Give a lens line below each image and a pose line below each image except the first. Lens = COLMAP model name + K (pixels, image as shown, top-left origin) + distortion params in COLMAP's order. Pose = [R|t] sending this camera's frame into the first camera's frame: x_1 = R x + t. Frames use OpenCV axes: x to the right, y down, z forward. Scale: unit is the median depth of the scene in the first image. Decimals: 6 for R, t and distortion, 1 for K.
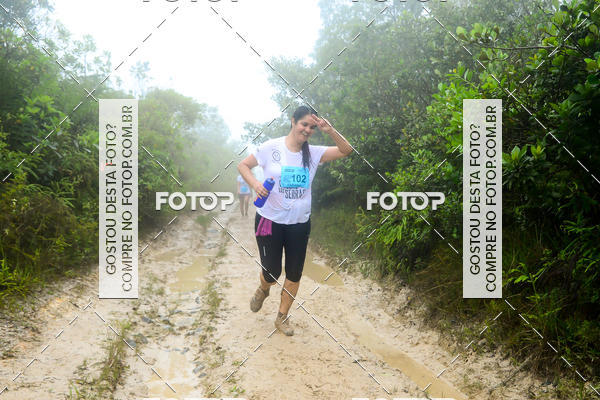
lens RADIAL K [[685.5, 0, 318.0], [0, 685.5, 216.1], [0, 0, 1]] dist [0.031882, 0.000000]
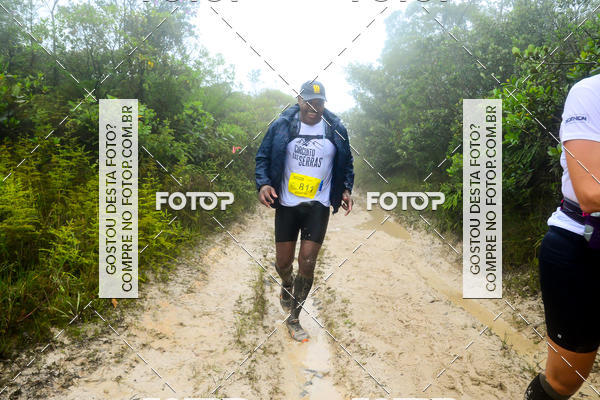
lens RADIAL K [[503.3, 0, 293.3], [0, 503.3, 212.0], [0, 0, 1]] dist [-0.099210, 0.106835]
pose [[0.989993, 0.009766, -0.140778, -0.064206], [0.001747, 0.996678, 0.081429, -0.037542], [0.141105, -0.080860, 0.986687, 0.002164]]
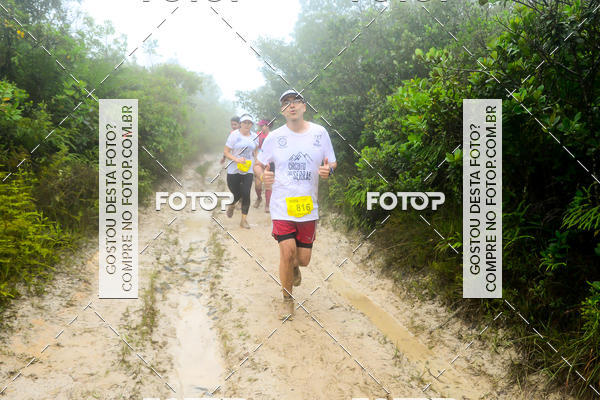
lens RADIAL K [[564.1, 0, 310.7], [0, 564.1, 208.0], [0, 0, 1]] dist [-0.053888, 0.088946]
pose [[0.998796, 0.015536, 0.046527, -0.030938], [-0.020828, 0.993087, 0.115521, -0.085784], [-0.044410, -0.116351, 0.992215, -0.044837]]
